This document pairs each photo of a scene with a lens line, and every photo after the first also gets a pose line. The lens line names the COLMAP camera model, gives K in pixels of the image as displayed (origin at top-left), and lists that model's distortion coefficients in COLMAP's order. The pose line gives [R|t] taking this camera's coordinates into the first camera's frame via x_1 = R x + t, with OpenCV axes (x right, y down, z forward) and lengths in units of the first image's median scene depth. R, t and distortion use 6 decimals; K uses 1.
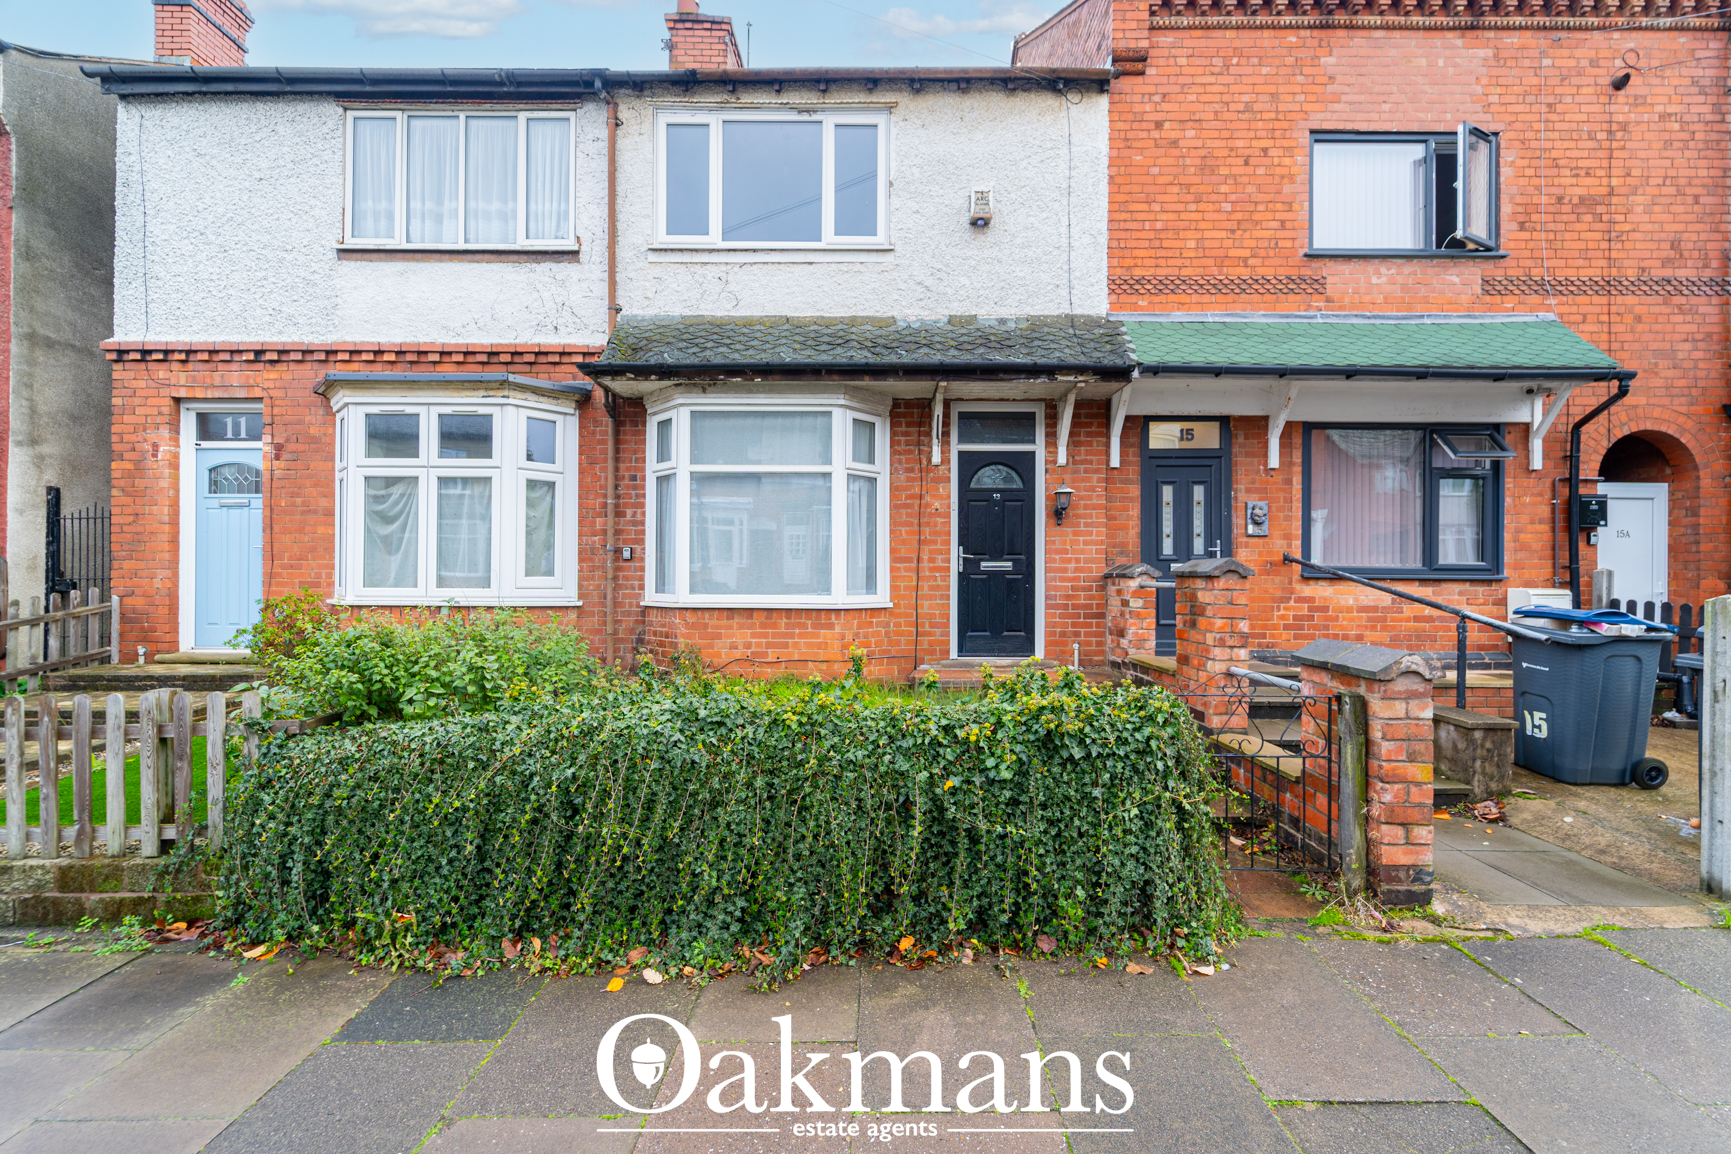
lens RADIAL K [[717.0, 0, 865.2], [0, 717.0, 571.7], [0, 0, 1]] dist [0.004376, -0.002672]
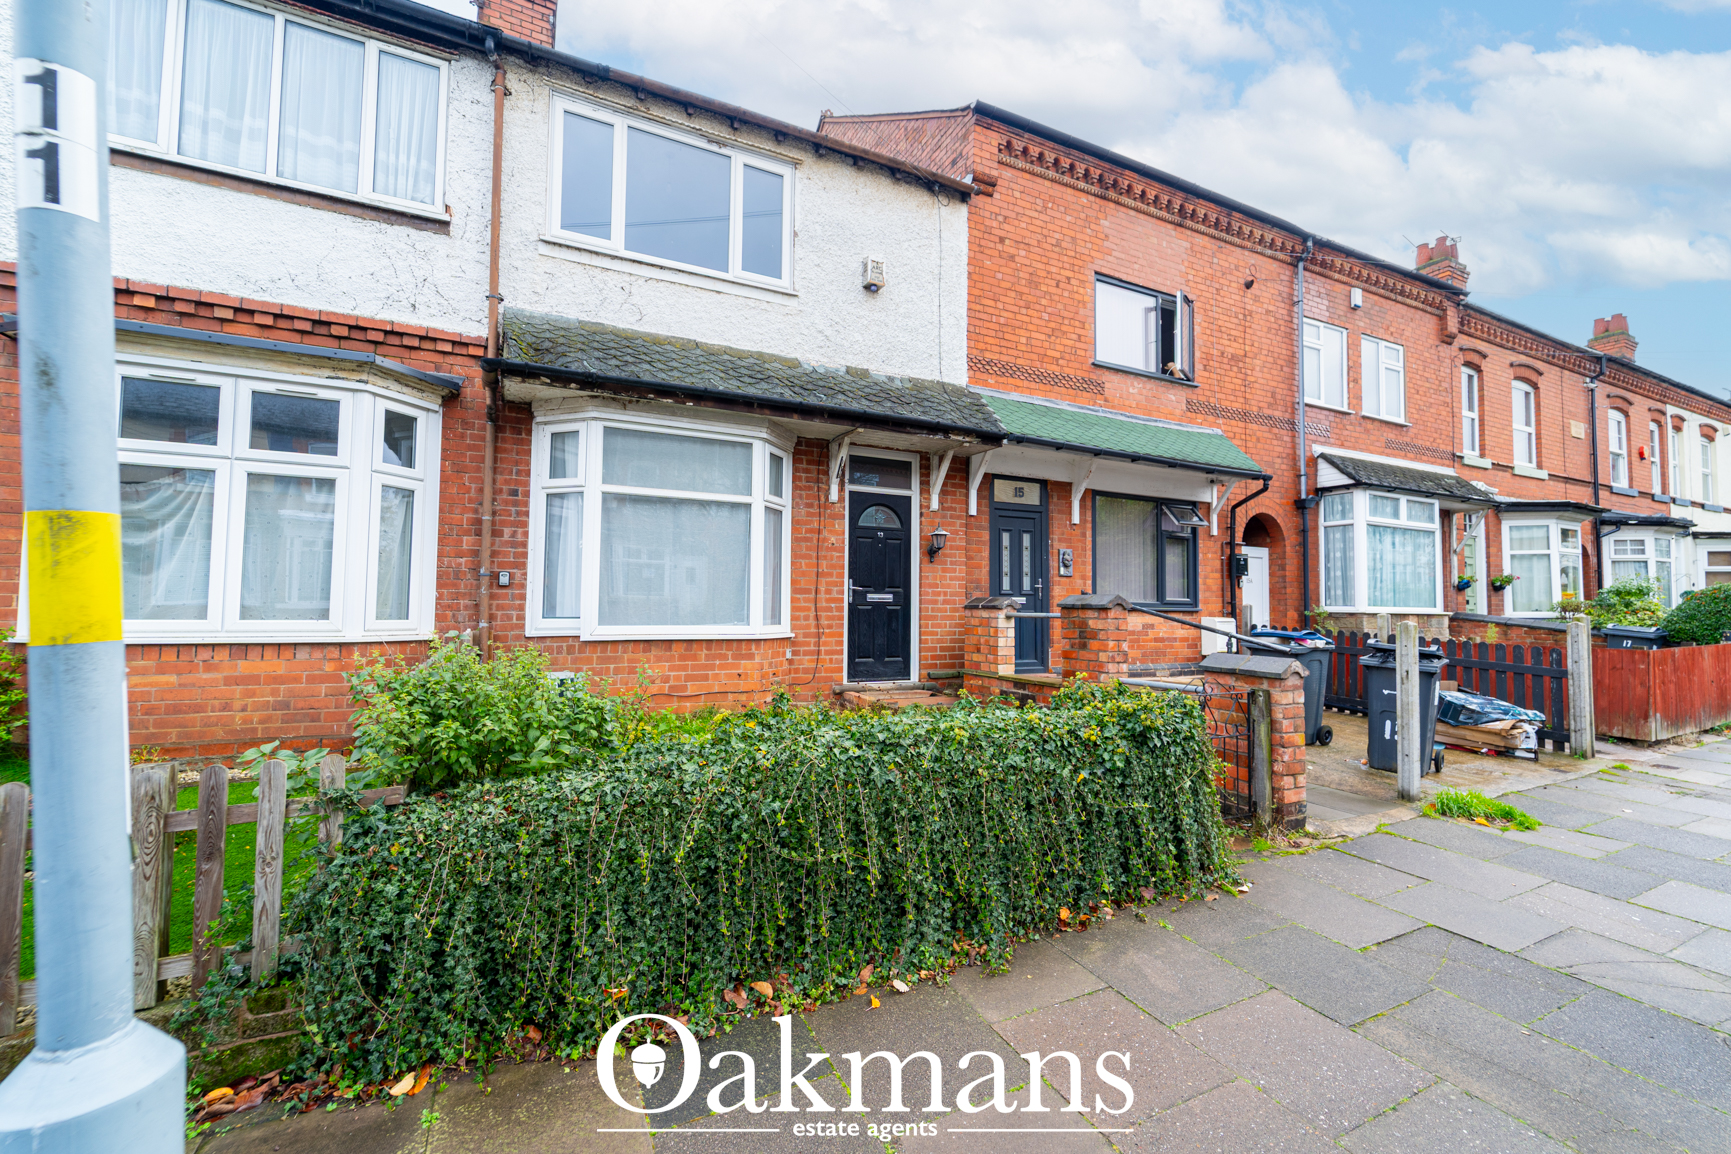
lens RADIAL K [[717.0, 0, 890.3], [0, 717.0, 571.8], [0, 0, 1]] dist [0.004376, -0.002672]
pose [[0.888350, 0.027159, 0.458364, -0.313799], [-0.008226, 0.999030, -0.043251, -0.000224], [-0.459094, 0.034652, 0.887712, 0.017753]]
